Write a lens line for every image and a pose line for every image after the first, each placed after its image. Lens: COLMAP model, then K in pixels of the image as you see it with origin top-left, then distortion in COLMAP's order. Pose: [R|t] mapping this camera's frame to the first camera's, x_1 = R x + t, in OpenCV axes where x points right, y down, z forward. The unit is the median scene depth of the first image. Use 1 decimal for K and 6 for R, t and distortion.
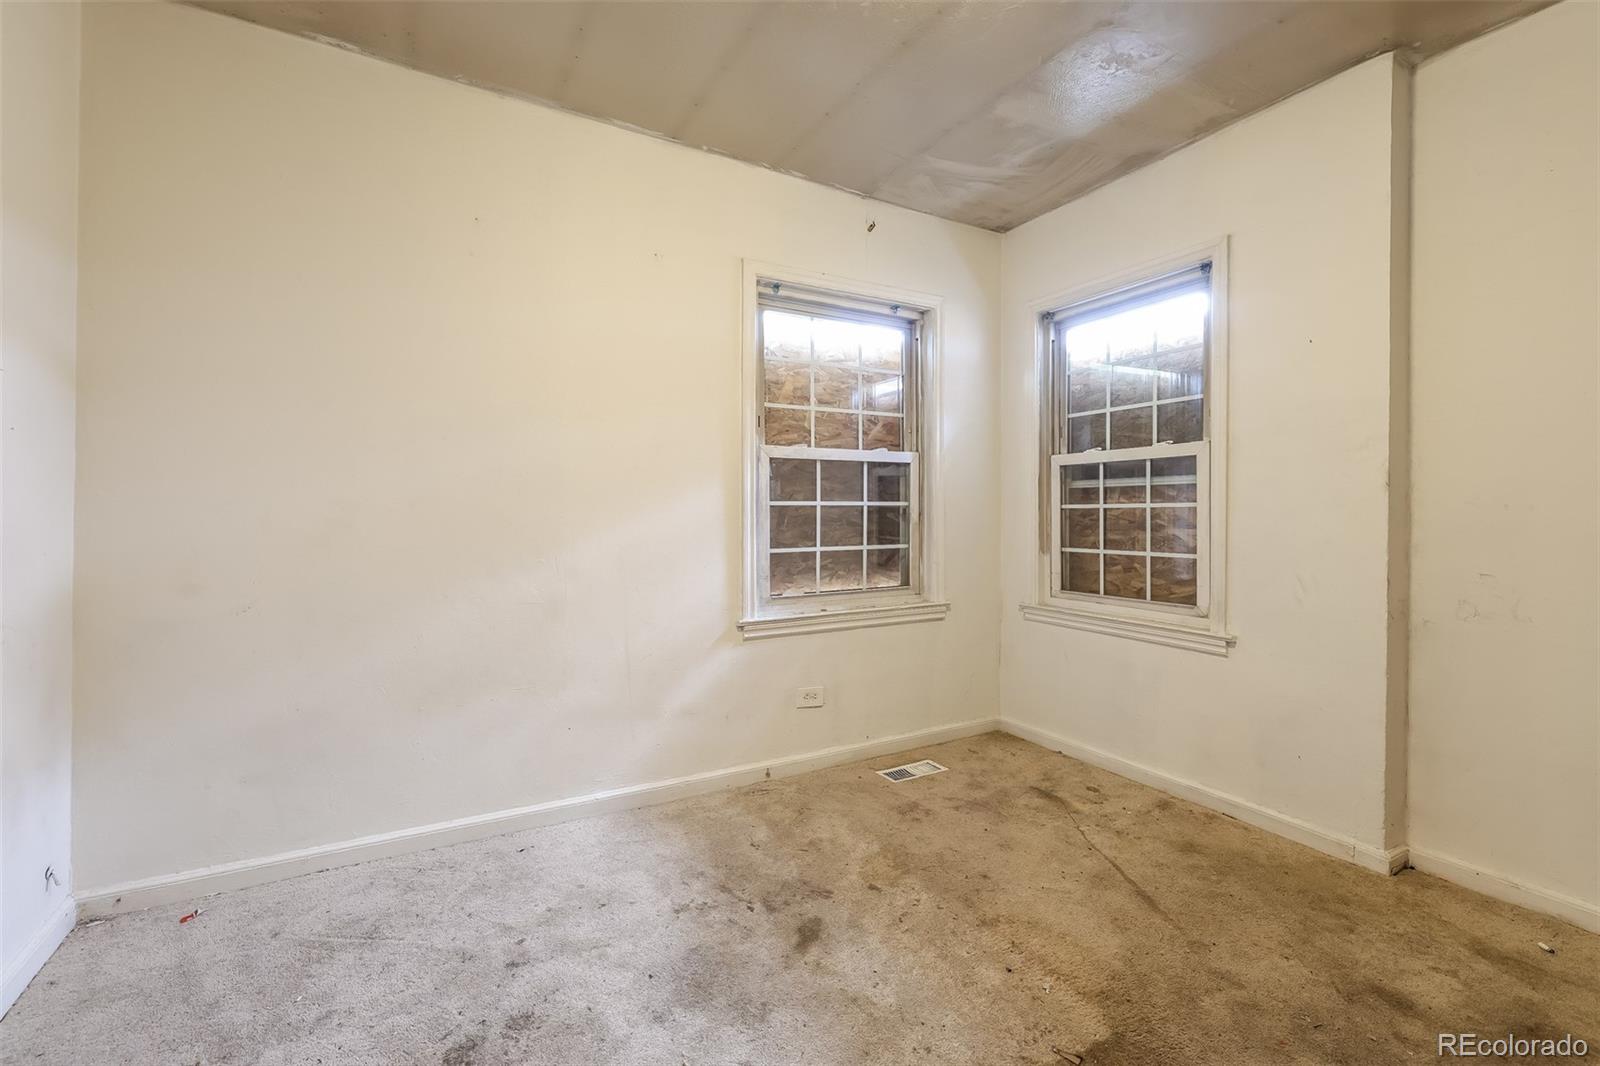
lens RADIAL K [[686.7, 0, 788.2], [0, 686.7, 518.5], [0, 0, 1]] dist [0.004616, -0.000555]
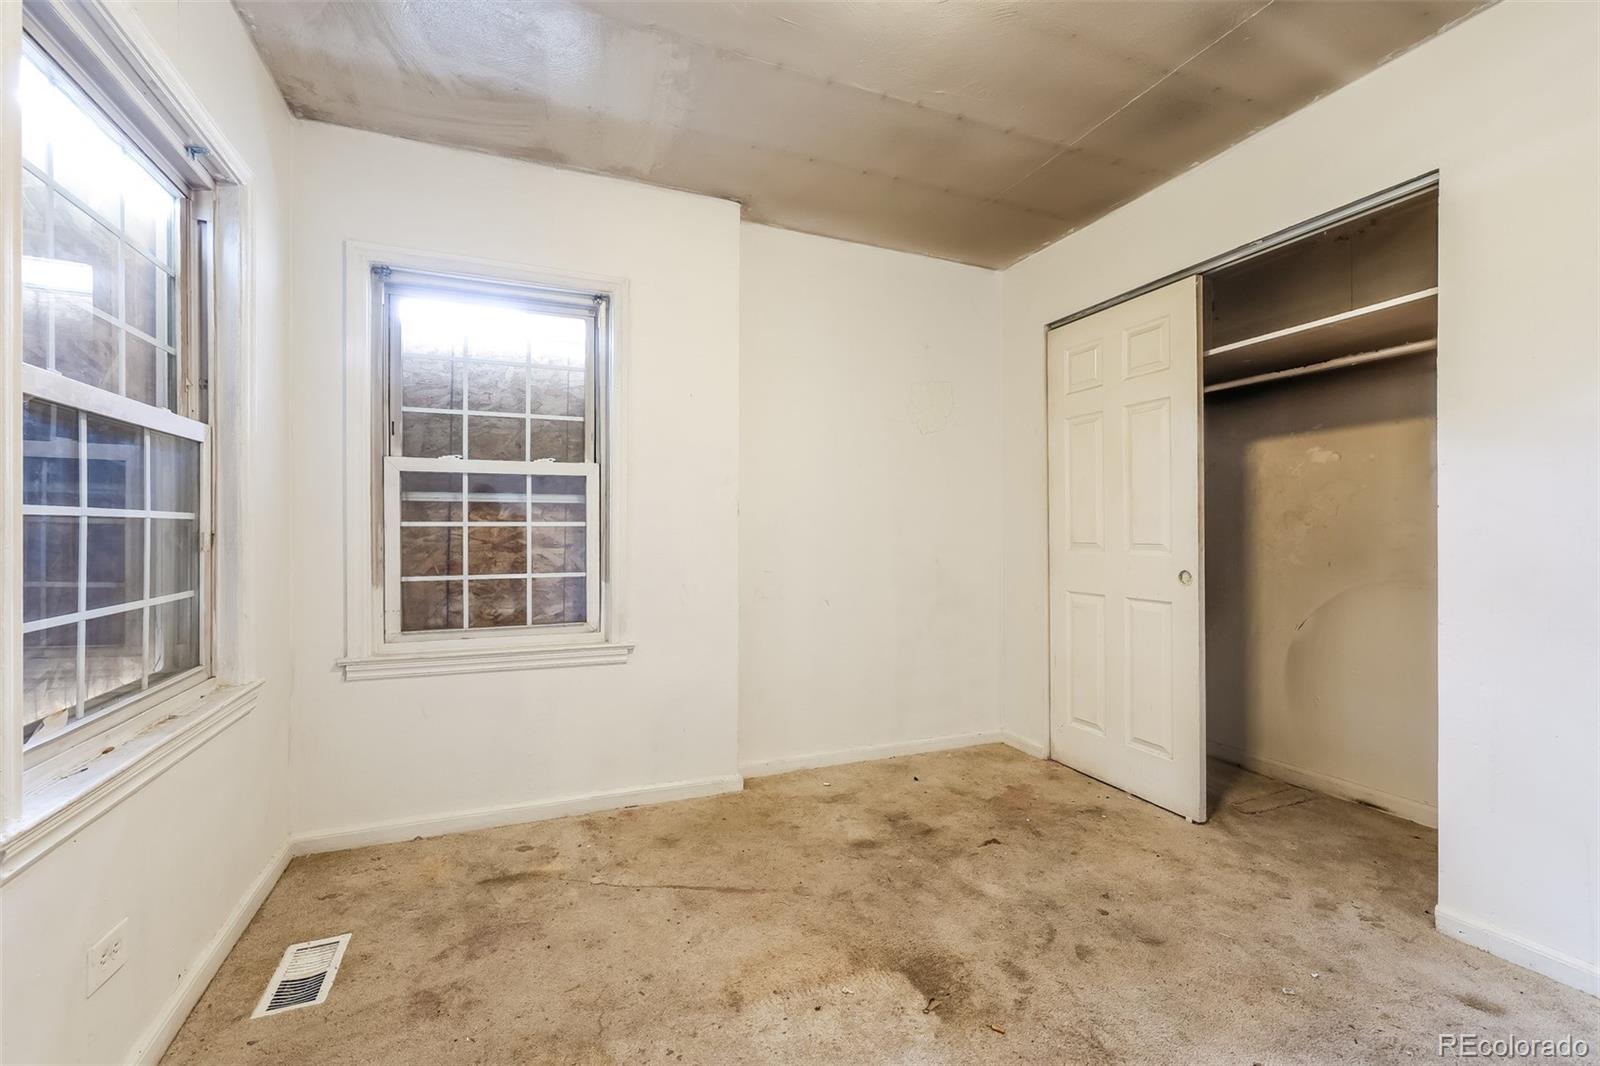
lens RADIAL K [[686.7, 0, 790.3], [0, 686.7, 534.1], [0, 0, 1]] dist [0.004616, -0.000555]
pose [[0.111709, -0.003604, 0.993734, -0.377113], [0.010232, 0.999945, 0.002477, -0.004058], [-0.993688, 0.009891, 0.111739, 0.551434]]
